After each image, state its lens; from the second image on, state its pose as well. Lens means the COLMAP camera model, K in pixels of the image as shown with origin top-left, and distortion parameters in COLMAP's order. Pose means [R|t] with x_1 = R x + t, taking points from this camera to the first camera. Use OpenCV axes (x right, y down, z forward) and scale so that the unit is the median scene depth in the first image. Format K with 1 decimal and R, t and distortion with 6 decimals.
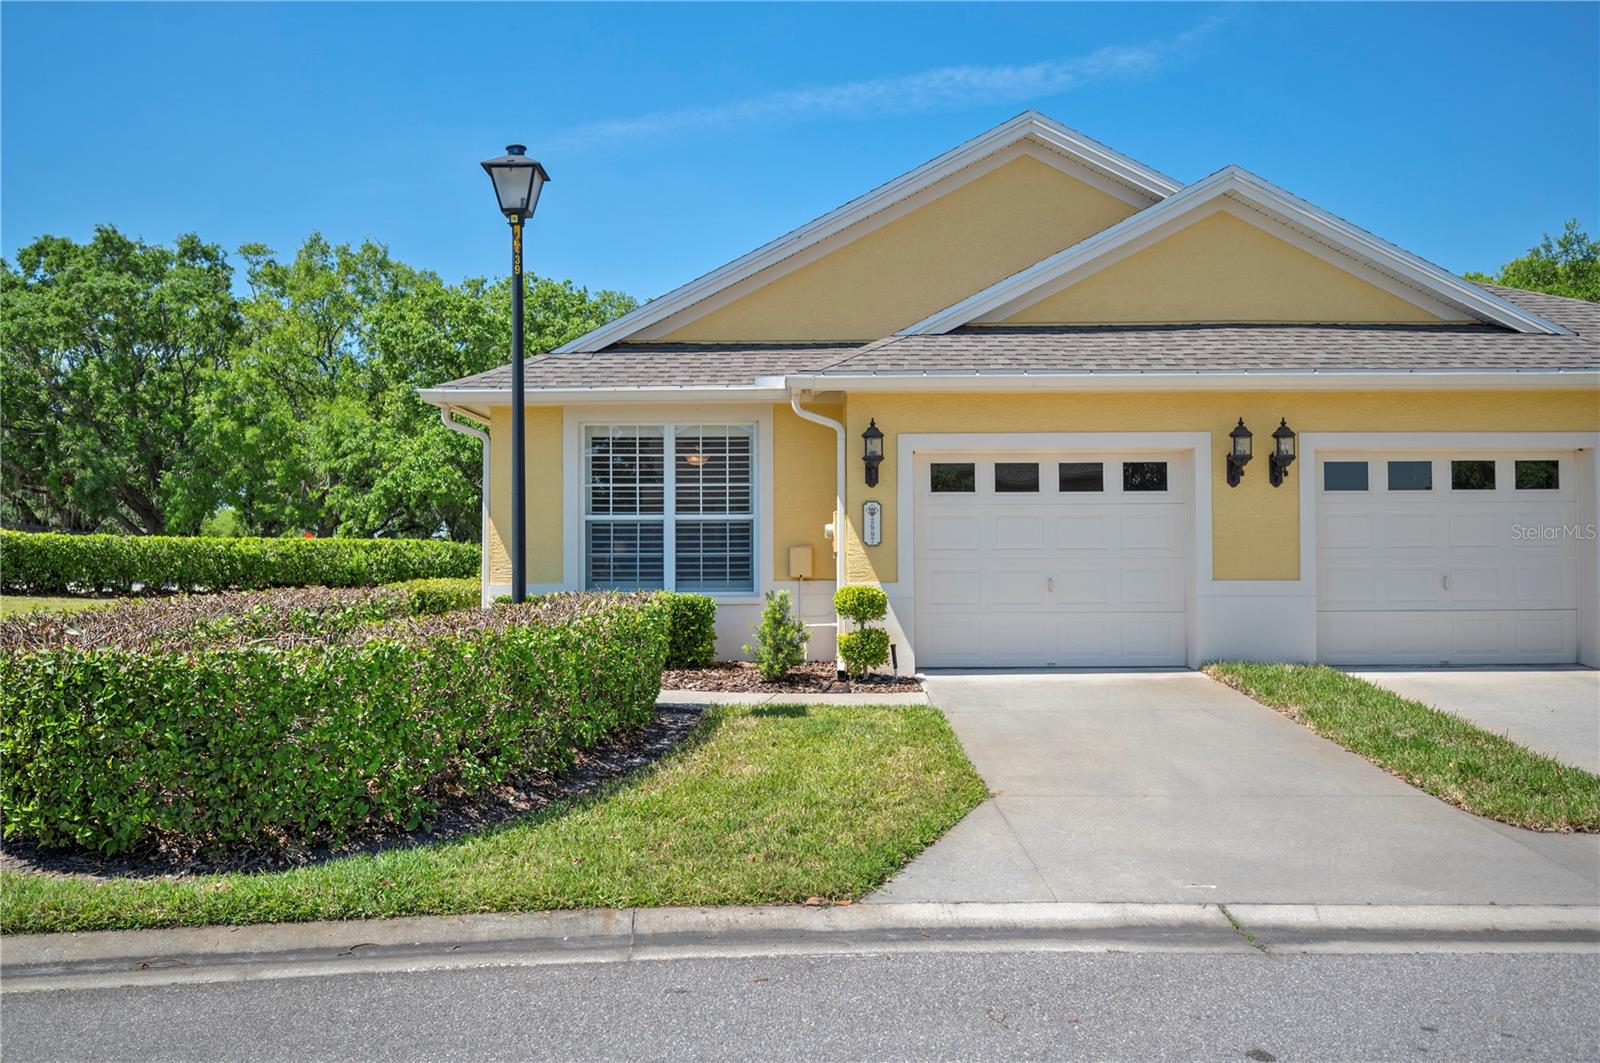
lens RADIAL K [[1237.2, 0, 809.6], [0, 1237.2, 525.0], [0, 0, 1]] dist [-0.003091, 0.002544]
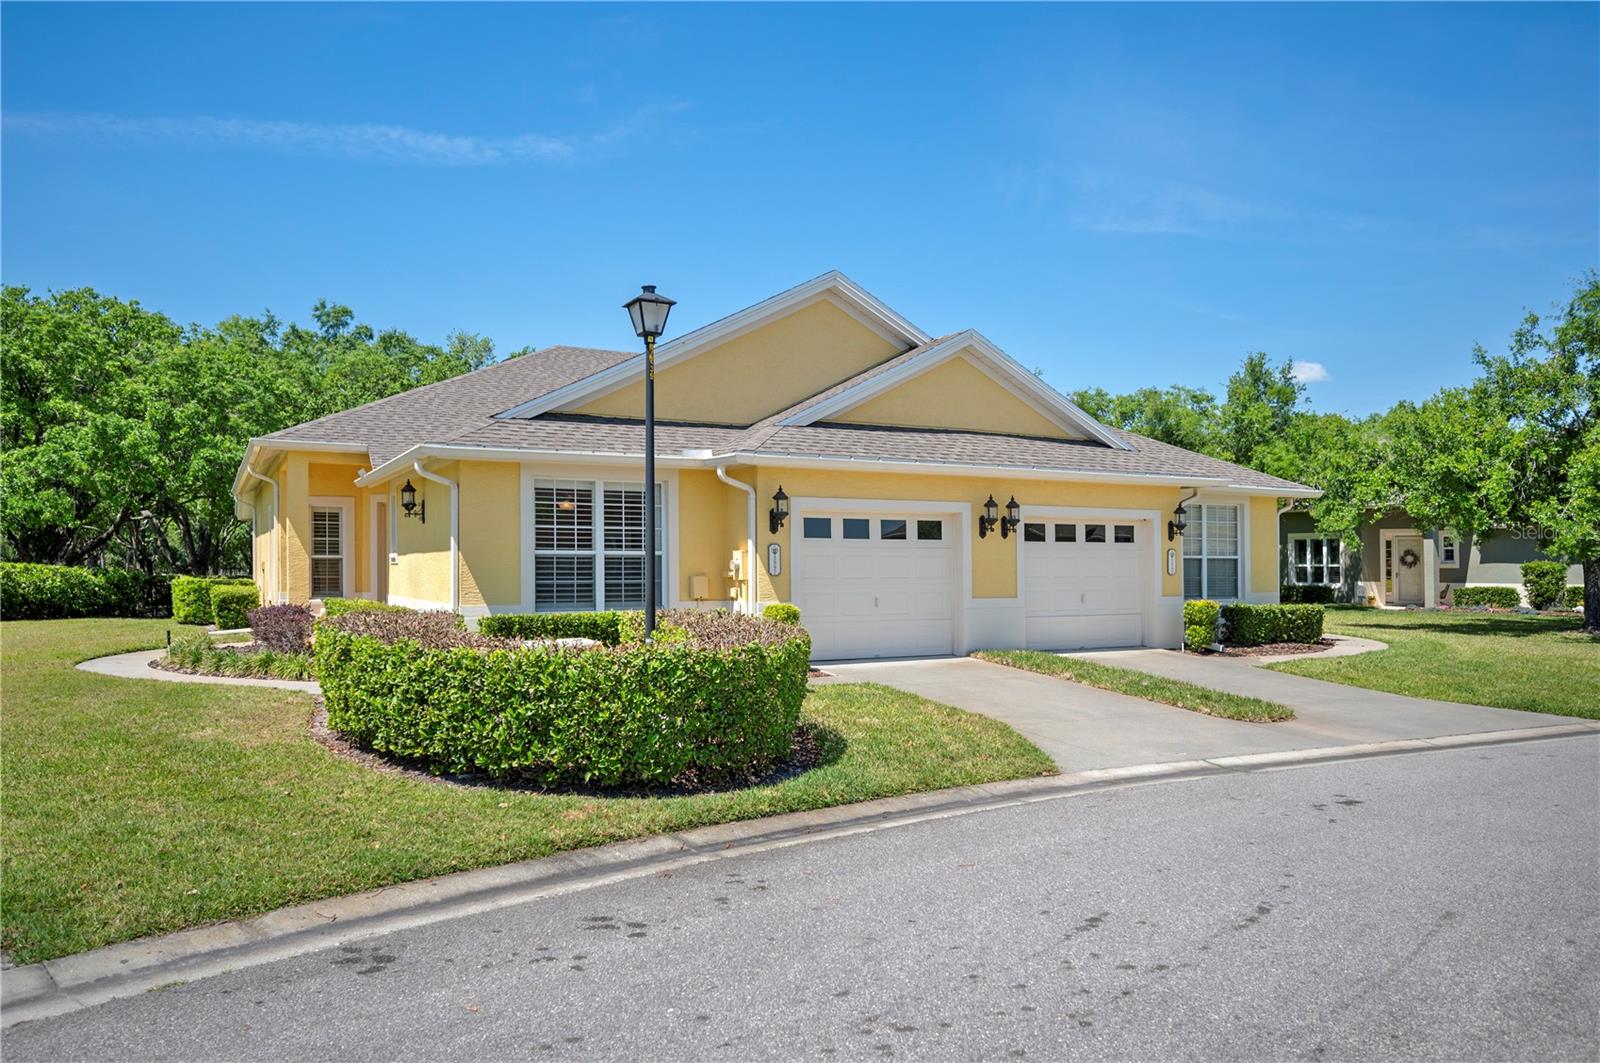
lens RADIAL K [[1099.0, 0, 821.8], [0, 1099.0, 533.2], [0, 0, 1]] dist [-0.001102, -0.002801]
pose [[0.882217, 0.020207, 0.470410, -0.478213], [-0.011788, 0.999713, -0.020837, -0.005705], [-0.470696, 0.012837, 0.882202, -0.125155]]
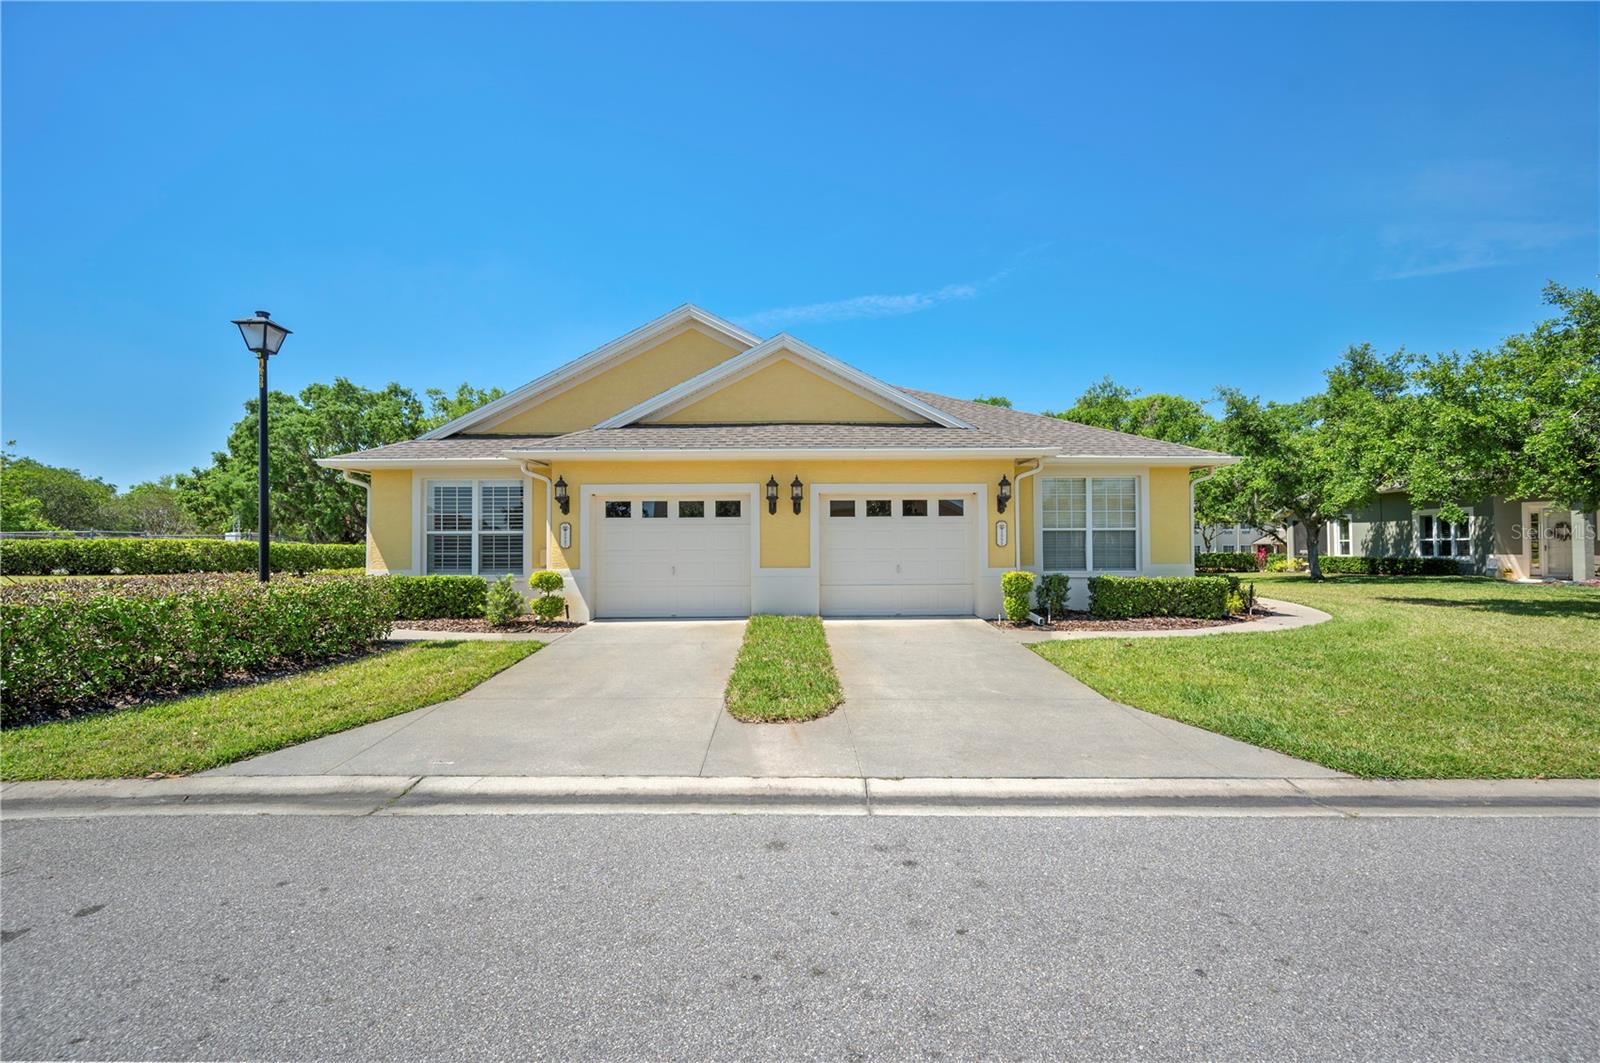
lens RADIAL K [[640.4, 0, 808.8], [0, 640.4, 536.4], [0, 0, 1]] dist [-0.000543, -0.000918]
pose [[0.999944, -0.000451, 0.010618, 0.376199], [0.000500, 0.999989, -0.004595, 0.004191], [-0.010616, 0.004601, 0.999933, 0.088065]]
